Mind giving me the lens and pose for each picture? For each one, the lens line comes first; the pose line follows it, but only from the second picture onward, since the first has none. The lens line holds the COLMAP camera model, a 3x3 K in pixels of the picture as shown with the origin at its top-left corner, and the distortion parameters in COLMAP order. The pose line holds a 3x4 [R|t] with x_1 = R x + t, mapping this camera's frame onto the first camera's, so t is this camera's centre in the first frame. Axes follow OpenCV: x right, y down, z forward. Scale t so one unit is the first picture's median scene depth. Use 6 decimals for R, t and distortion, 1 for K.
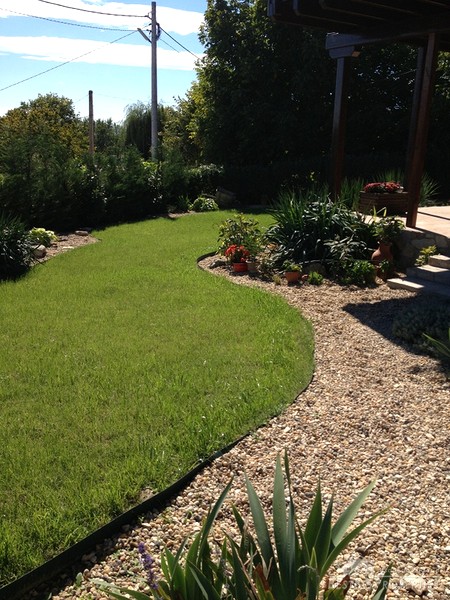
lens RADIAL K [[565.3, 0, 225.6], [0, 565.3, 301.0], [0, 0, 1]] dist [0.008494, 0.000000]
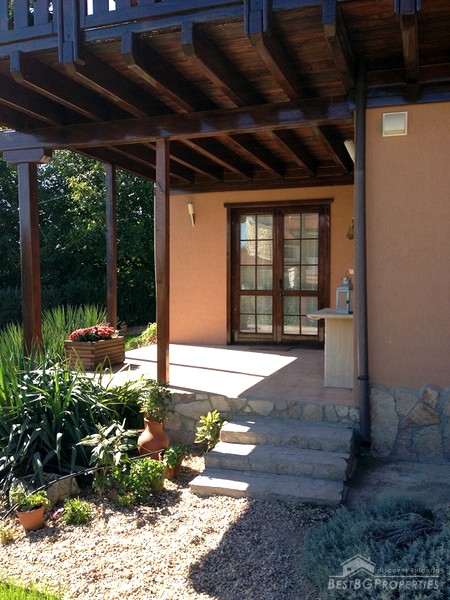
lens RADIAL K [[565.3, 0, 225.4], [0, 565.3, 298.2], [0, 0, 1]] dist [0.008494, 0.000000]
pose [[0.785139, -0.047367, 0.617505, -0.059313], [0.188510, 0.968038, -0.165430, -0.120373], [-0.589933, 0.246292, 0.768973, 0.425967]]
